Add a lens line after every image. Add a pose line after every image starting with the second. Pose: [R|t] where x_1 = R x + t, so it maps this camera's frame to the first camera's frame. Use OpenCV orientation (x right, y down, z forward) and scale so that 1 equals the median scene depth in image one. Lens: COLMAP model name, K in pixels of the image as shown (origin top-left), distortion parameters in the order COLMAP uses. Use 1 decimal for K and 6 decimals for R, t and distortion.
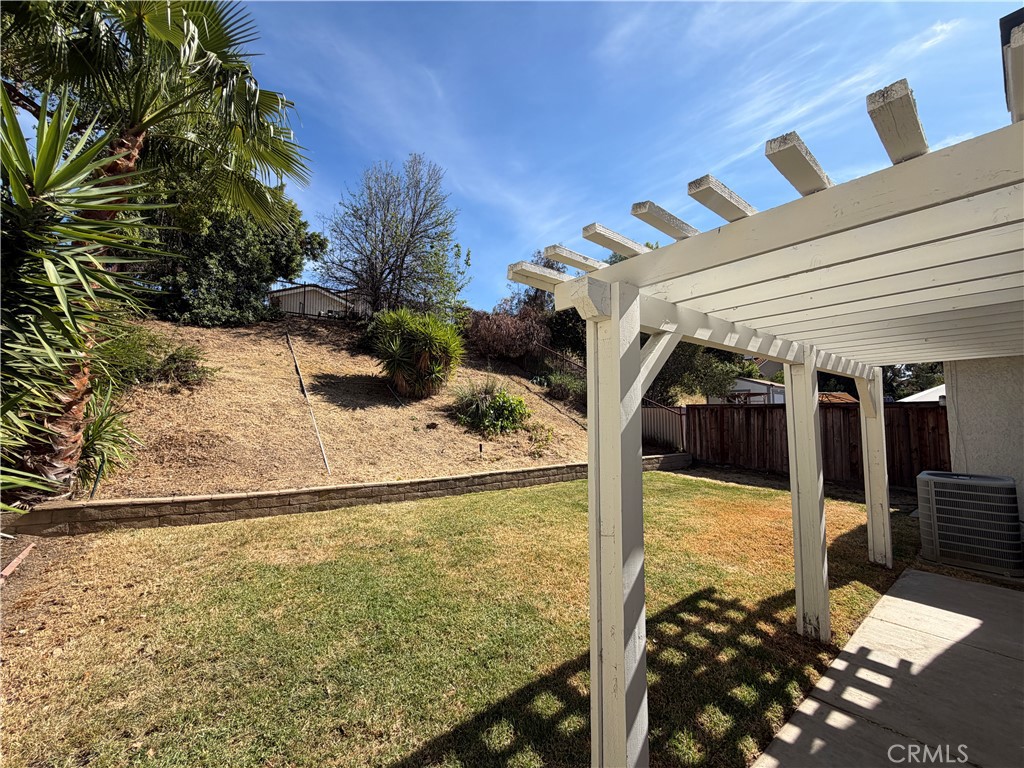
lens RADIAL K [[407.6, 0, 509.9], [0, 407.6, 385.4], [0, 0, 1]] dist [0.000797, 0.000041]
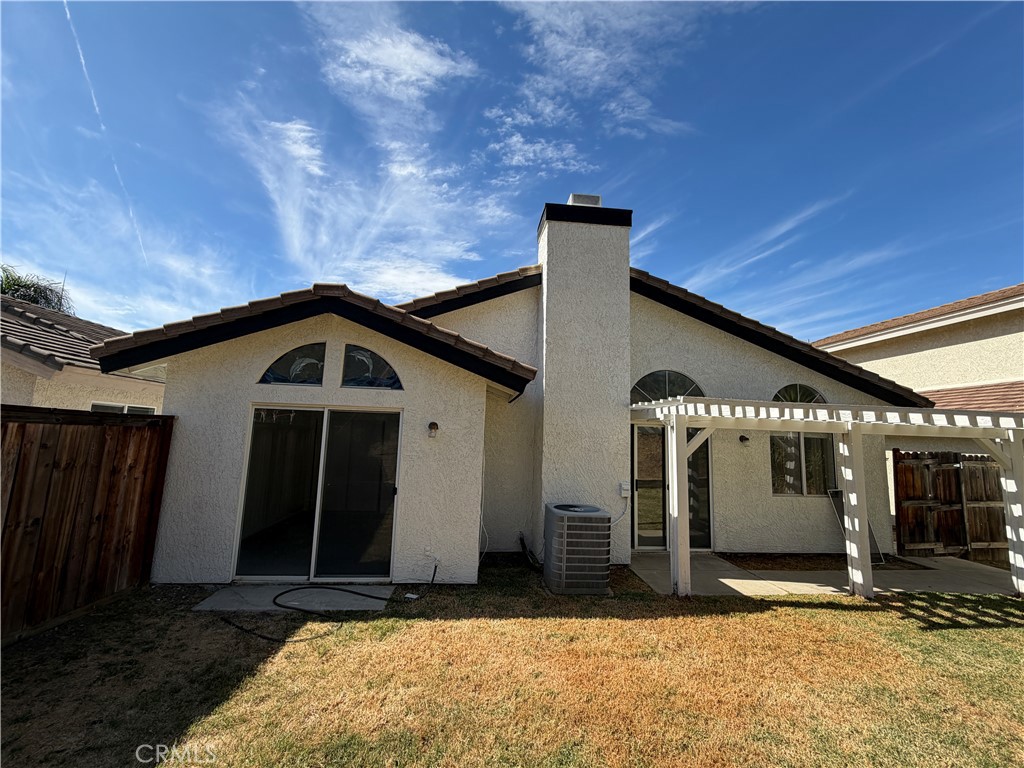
lens RADIAL K [[407.6, 0, 509.9], [0, 407.6, 385.4], [0, 0, 1]] dist [0.000797, 0.000041]
pose [[-0.833458, 0.034309, 0.551516, 0.355225], [-0.085861, 0.977908, -0.190588, 0.061467], [-0.545871, -0.206201, -0.812100, 1.203192]]
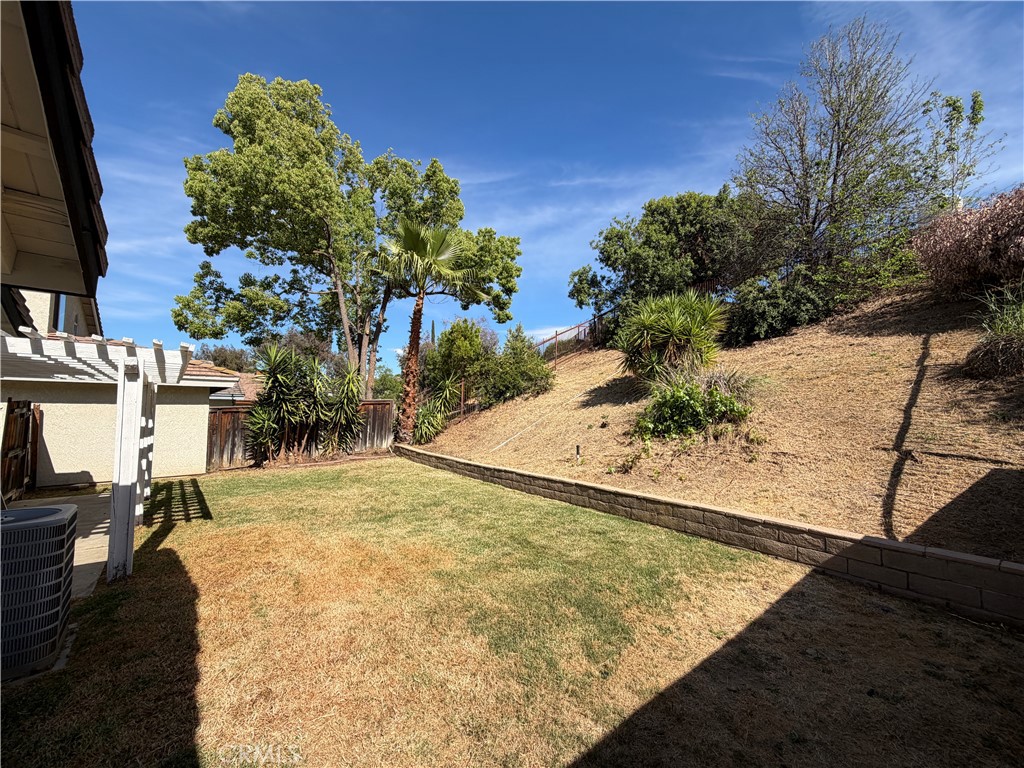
lens RADIAL K [[407.6, 0, 509.9], [0, 407.6, 385.4], [0, 0, 1]] dist [0.000797, 0.000041]
pose [[0.033581, -0.059520, -0.997662, 0.983389], [0.074287, 0.995612, -0.056897, 0.060026], [0.996671, -0.072203, 0.037855, 0.967822]]
